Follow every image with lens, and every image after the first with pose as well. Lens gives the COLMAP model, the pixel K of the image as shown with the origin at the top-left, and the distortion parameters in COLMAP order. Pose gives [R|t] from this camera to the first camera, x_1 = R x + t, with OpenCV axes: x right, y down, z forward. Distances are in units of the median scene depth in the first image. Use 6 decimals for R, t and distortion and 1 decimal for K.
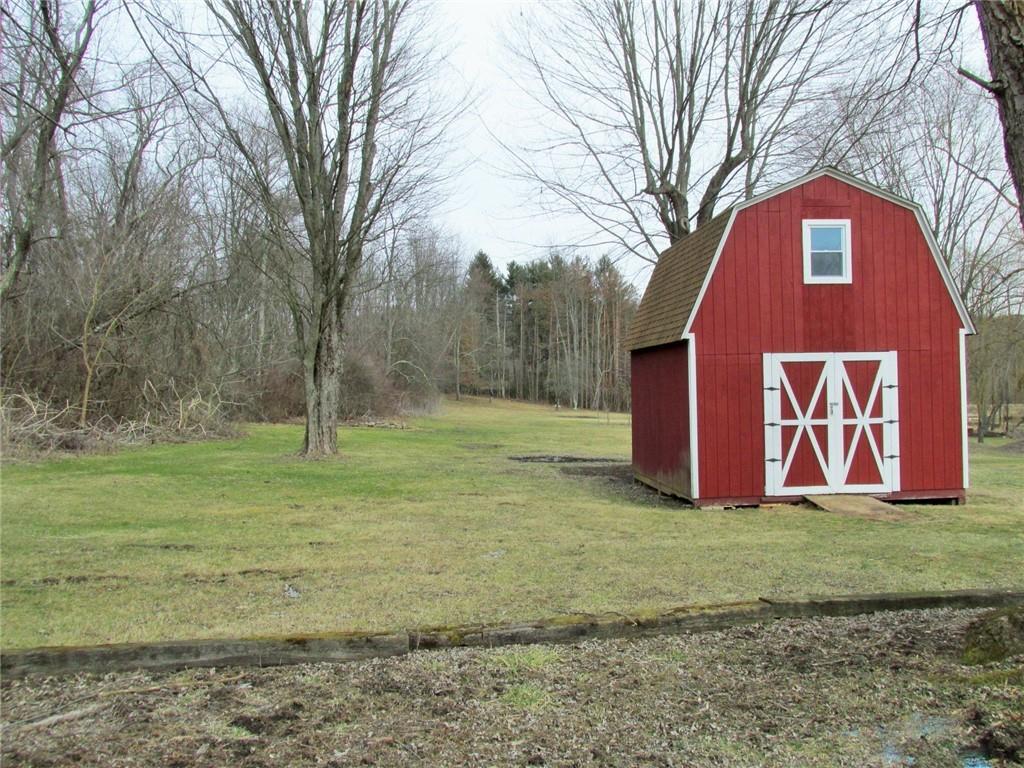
lens RADIAL K [[852.0, 0, 509.3], [0, 852.0, 385.5], [0, 0, 1]] dist [-0.028202, -0.003384]
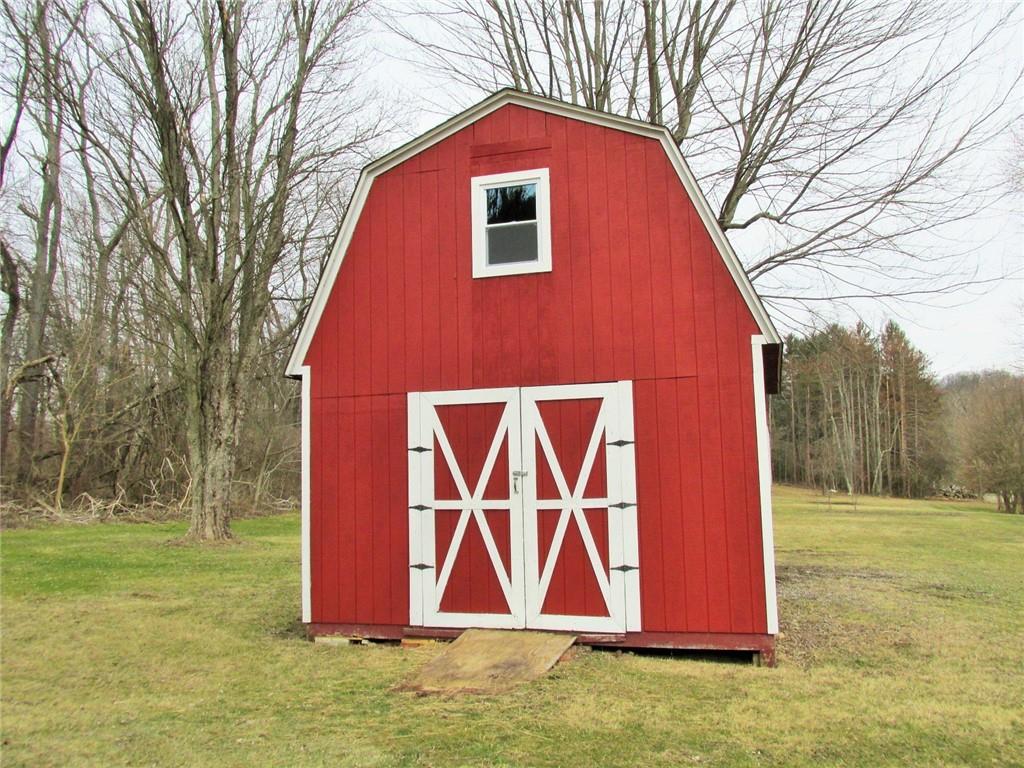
lens RADIAL K [[852.0, 0, 513.2], [0, 852.0, 383.1], [0, 0, 1]] dist [-0.028202, -0.003384]
pose [[0.934735, -0.040265, -0.353058, 0.587981], [0.003987, 0.994685, -0.102885, 0.019810], [0.355324, 0.094762, 0.929927, 0.439681]]
